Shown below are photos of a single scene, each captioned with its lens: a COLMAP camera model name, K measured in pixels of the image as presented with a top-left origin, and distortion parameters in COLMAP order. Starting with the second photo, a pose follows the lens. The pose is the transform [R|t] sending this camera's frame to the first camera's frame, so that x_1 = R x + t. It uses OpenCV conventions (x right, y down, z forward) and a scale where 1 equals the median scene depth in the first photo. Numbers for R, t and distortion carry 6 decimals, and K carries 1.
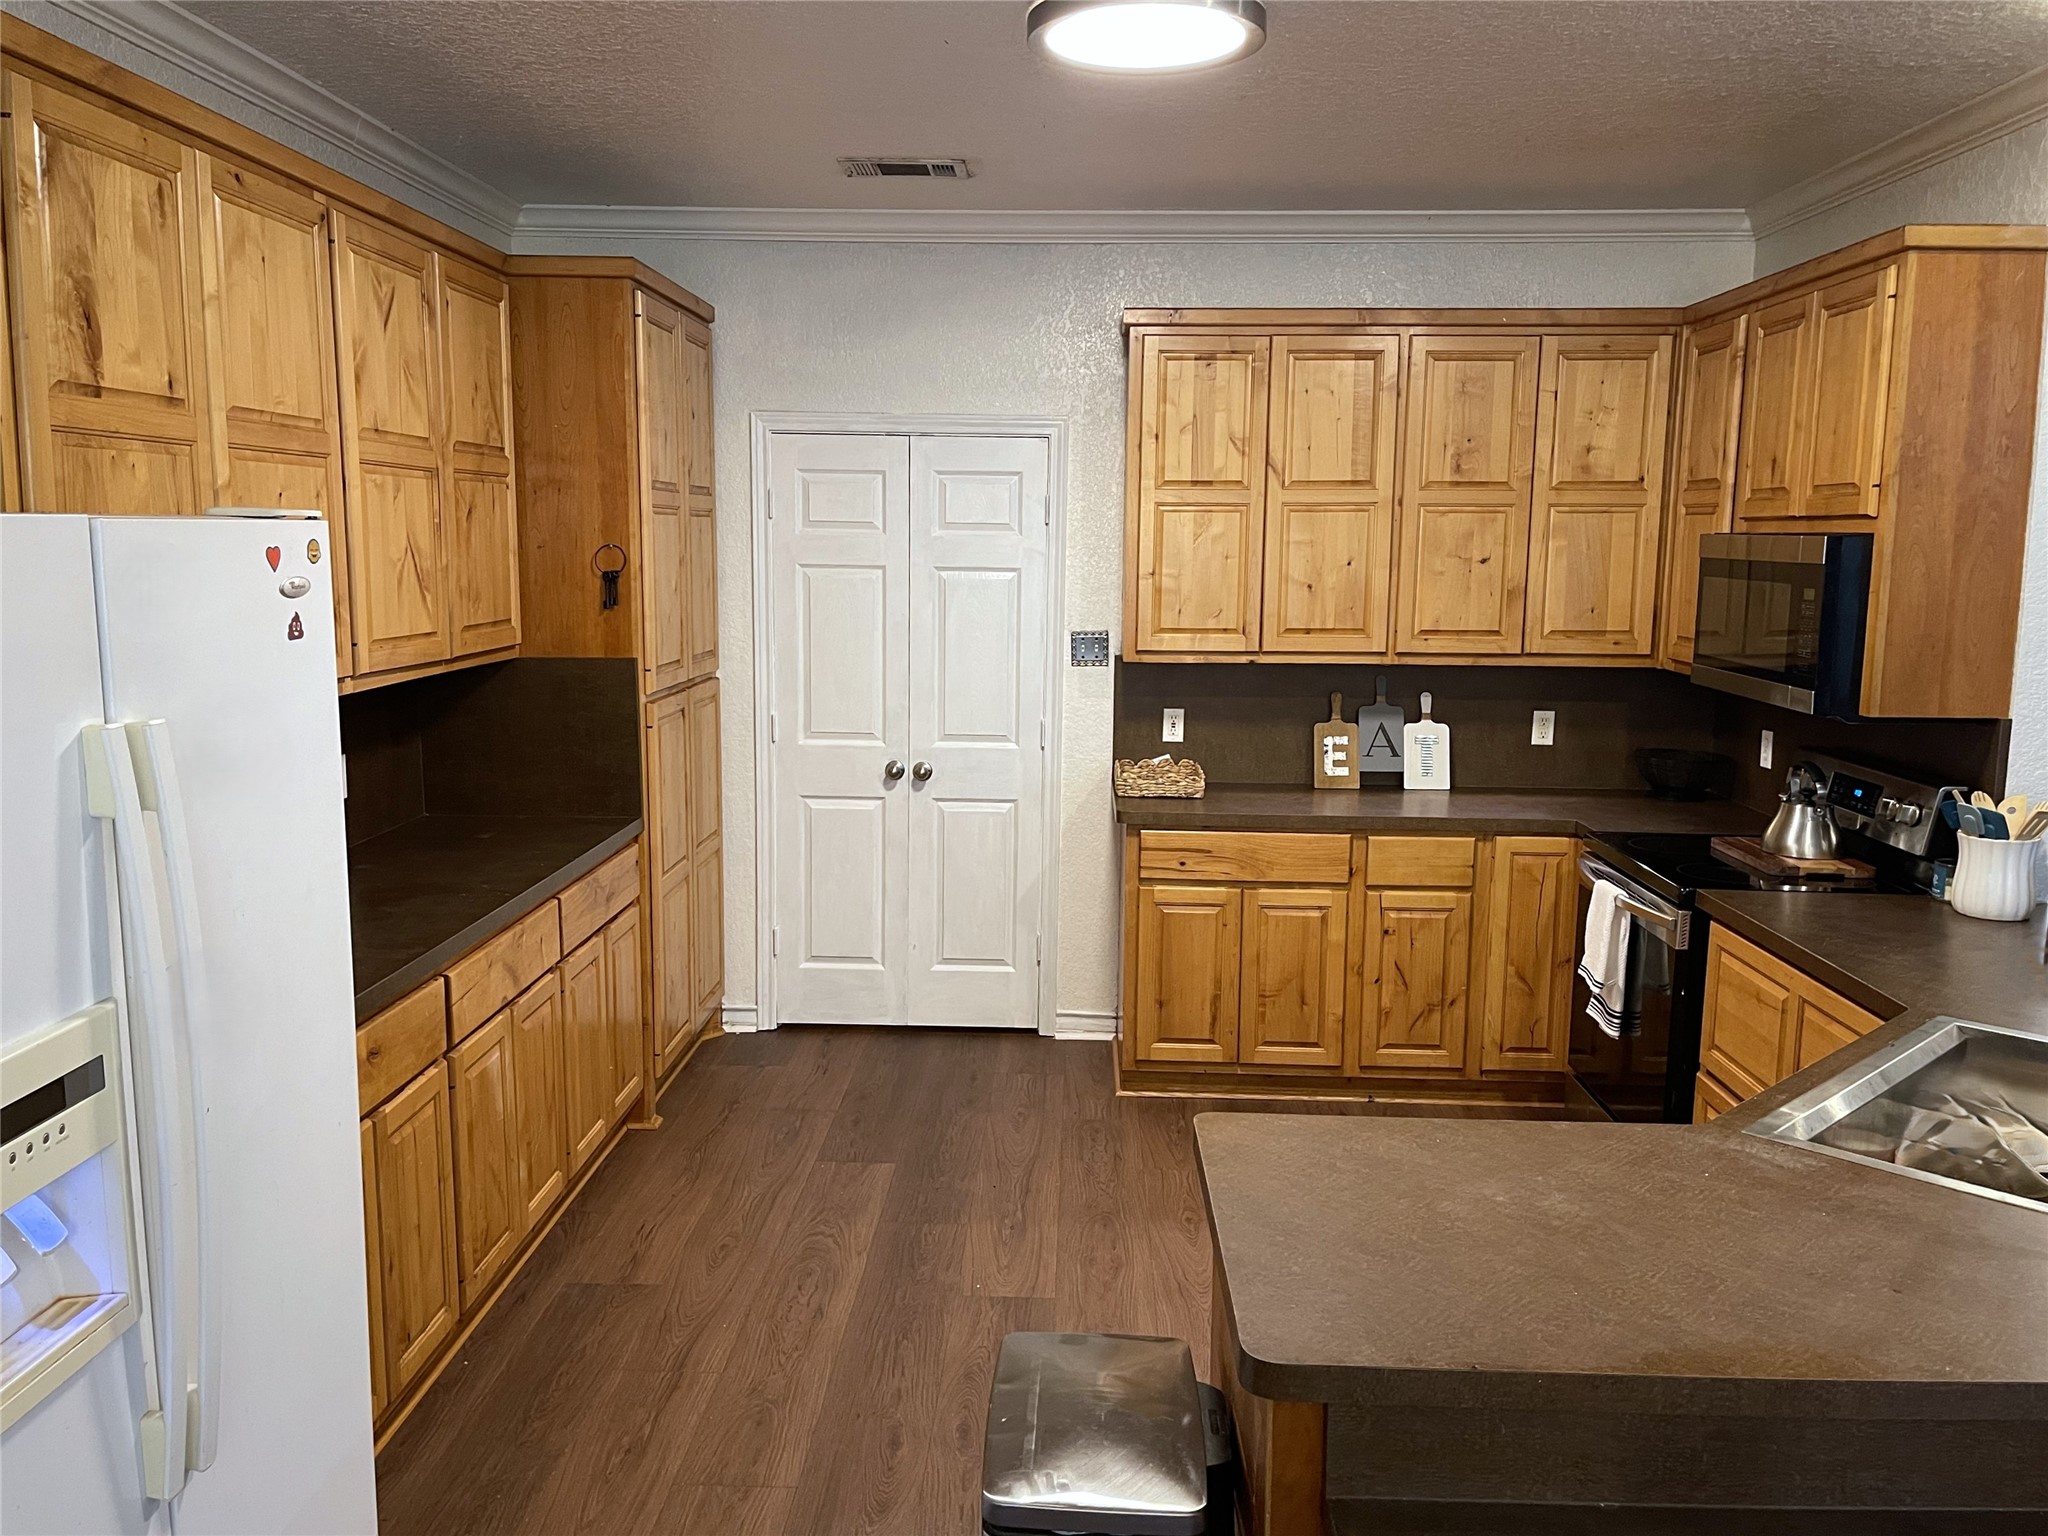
lens RADIAL K [[1563.9, 0, 1017.9], [0, 1563.9, 770.6], [0, 0, 1]] dist [0.072009, -0.089239]
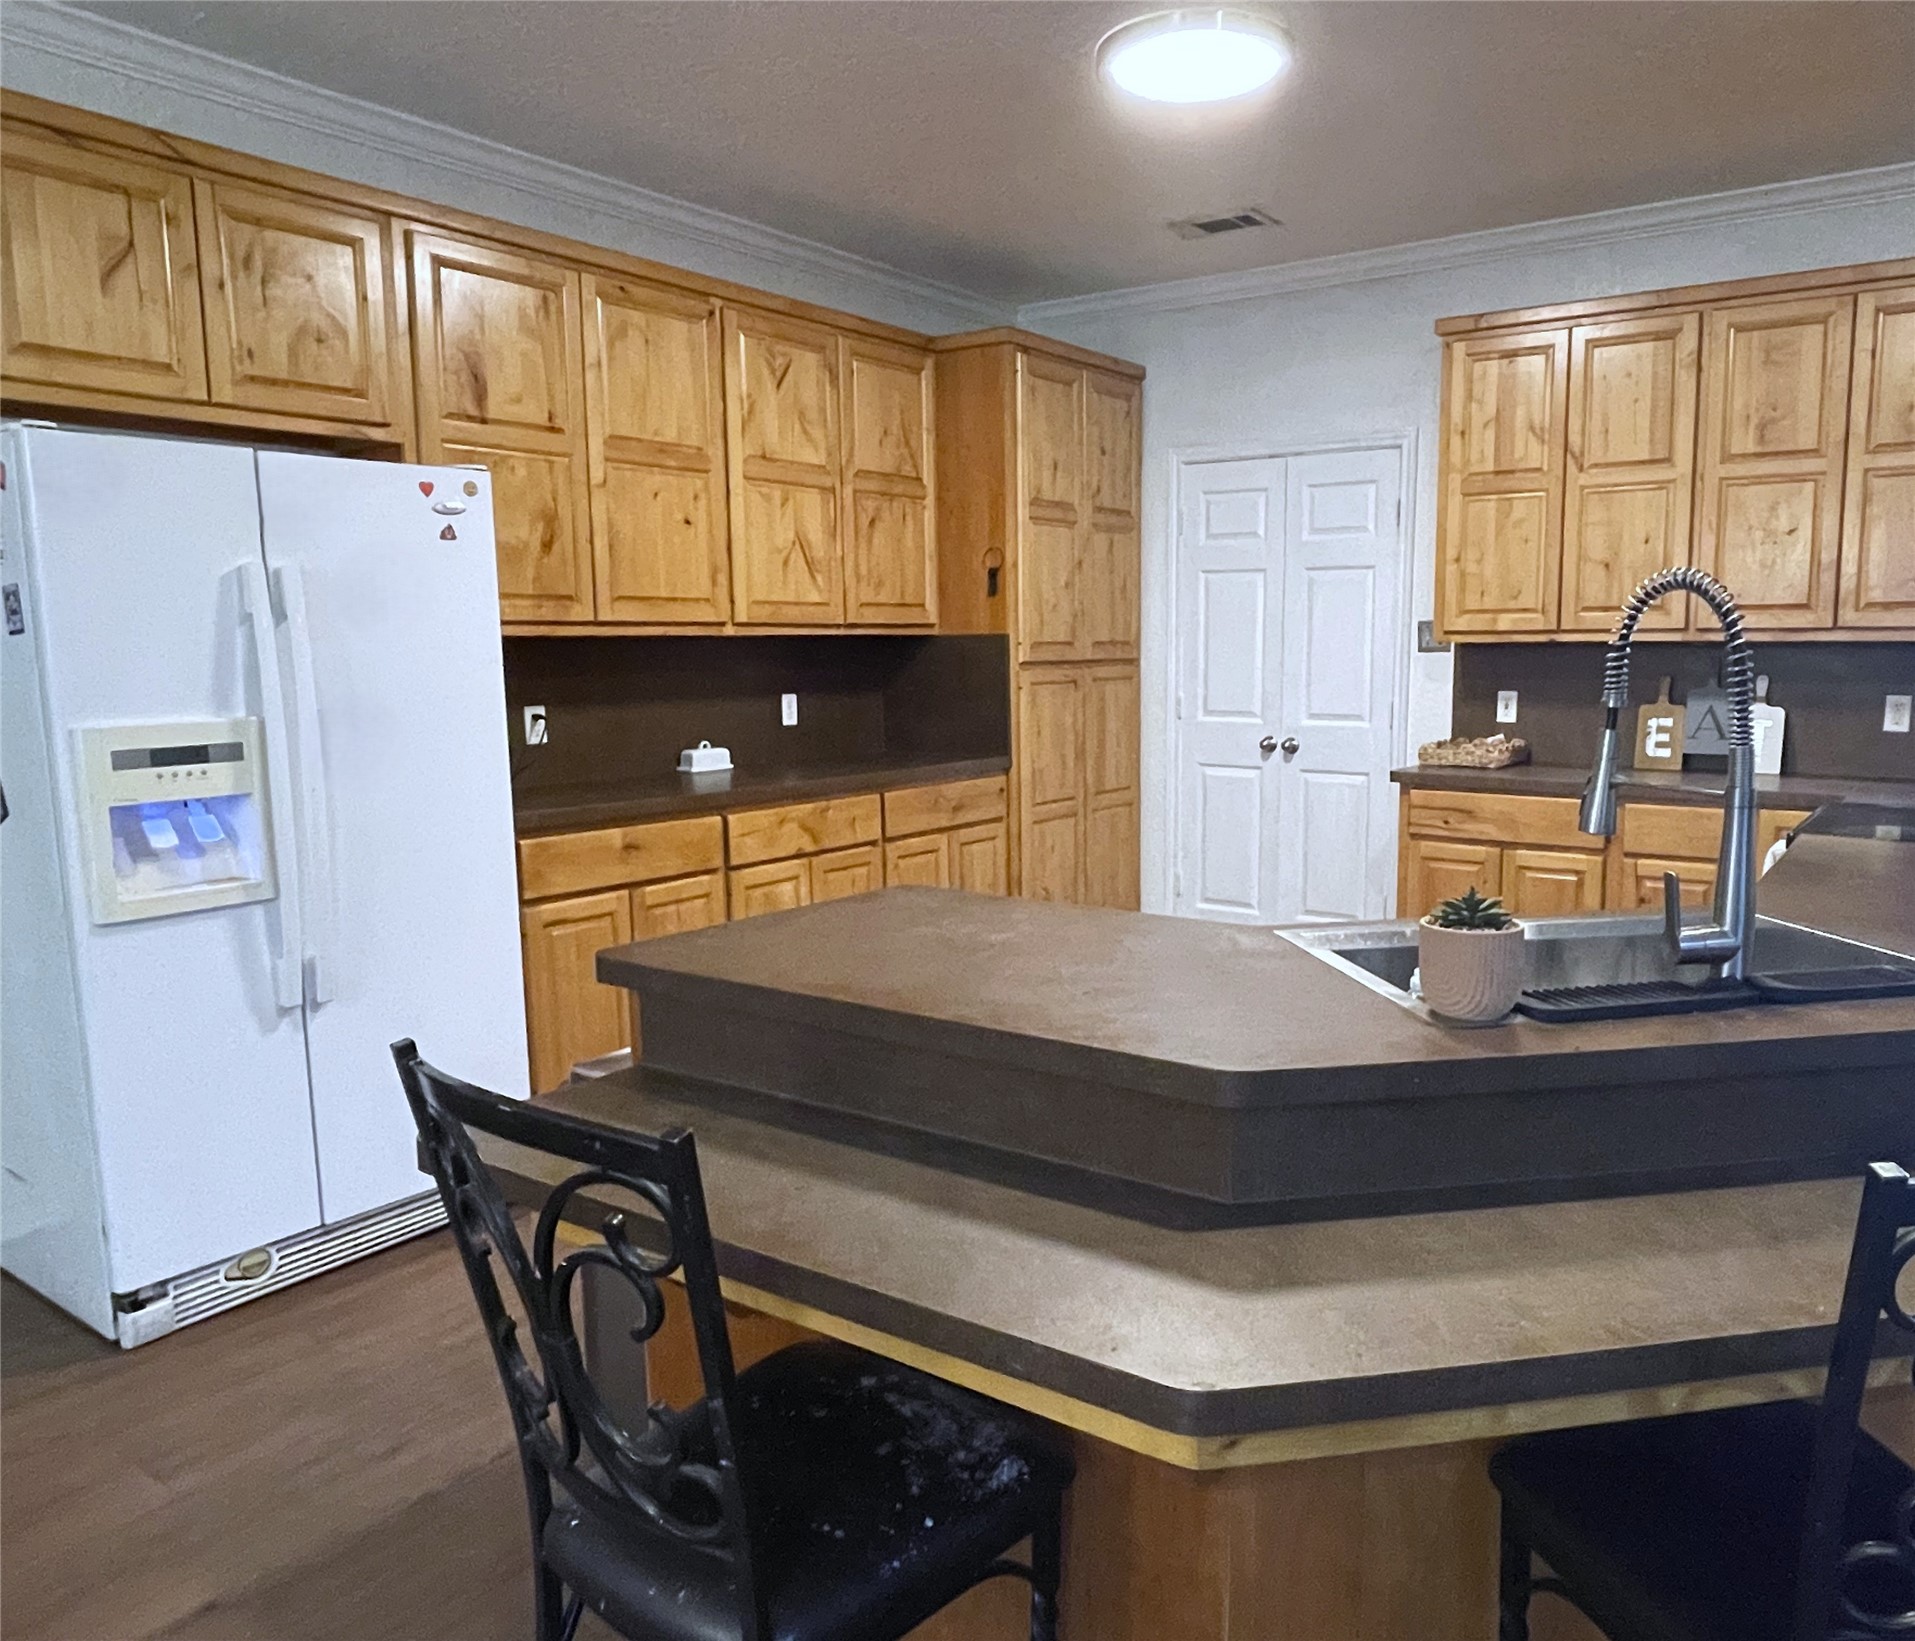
lens RADIAL K [[1397.9, 0, 1106.4], [0, 1397.9, 825.8], [0, 0, 1]] dist [0.030942, -0.042819]
pose [[0.851510, 0.054950, -0.521451, 0.406624], [-0.064104, 0.997943, 0.000483, 0.075947], [0.520405, 0.033015, 0.853281, 0.048514]]
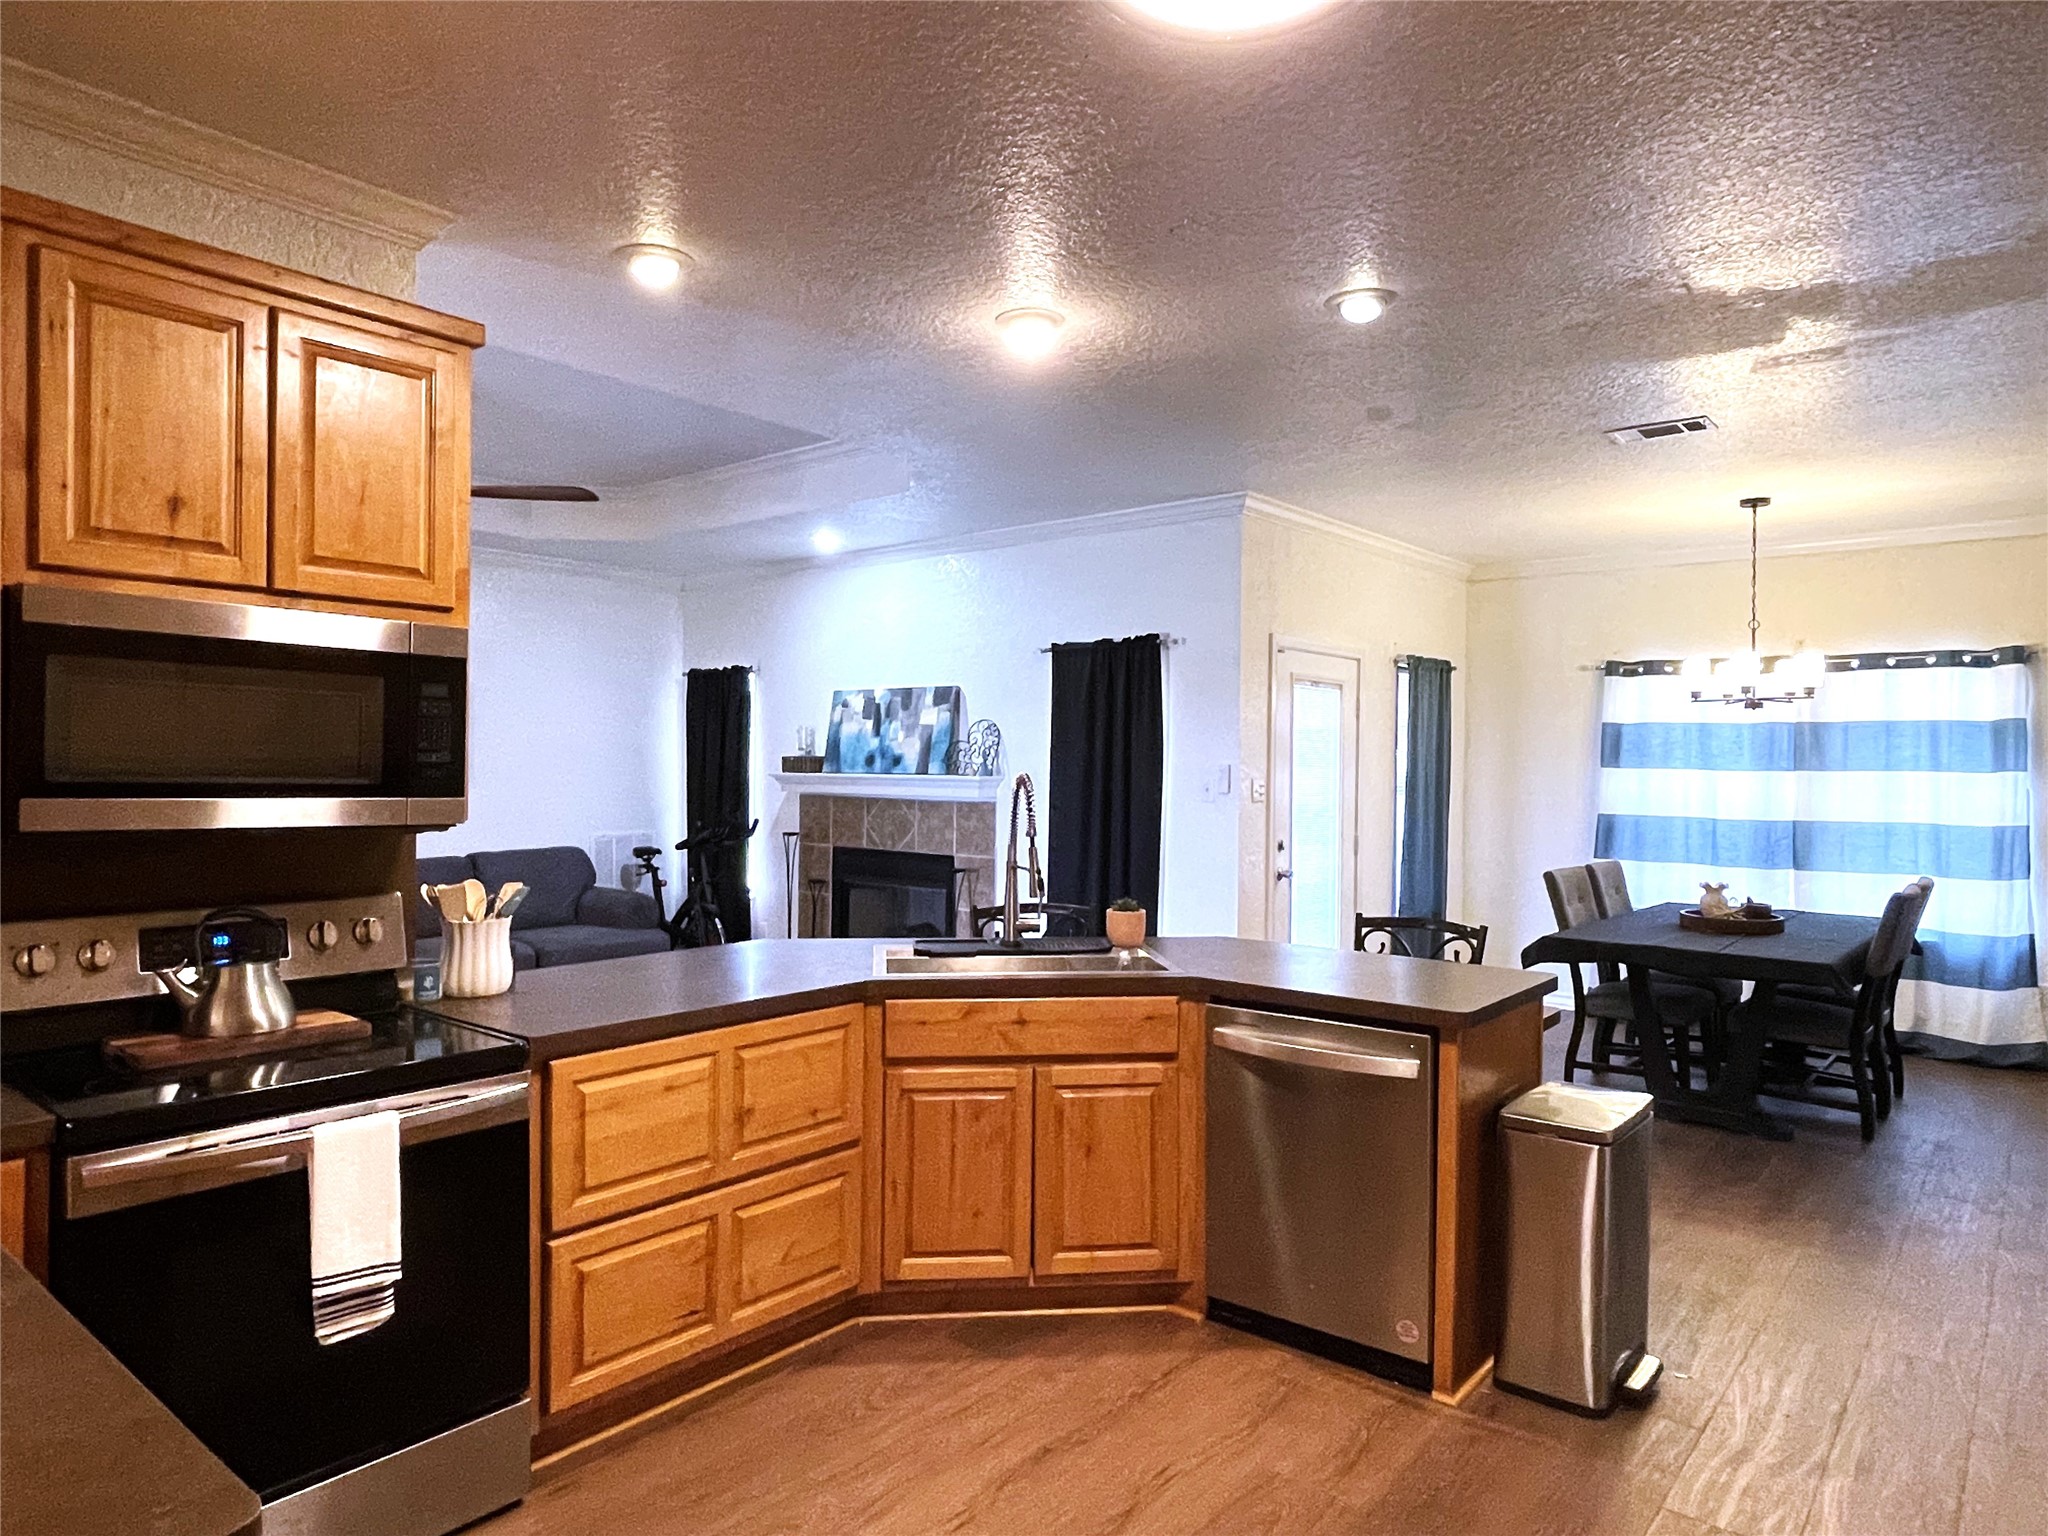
lens RADIAL K [[1278.4, 0, 1027.6], [0, 1278.4, 769.7], [0, 0, 1]] dist [0.008142, -0.015072]
pose [[-0.797817, -0.021536, 0.602515, -0.147951], [0.070165, 0.989254, 0.128268, -0.105435], [-0.598803, 0.144610, -0.787733, 1.058603]]
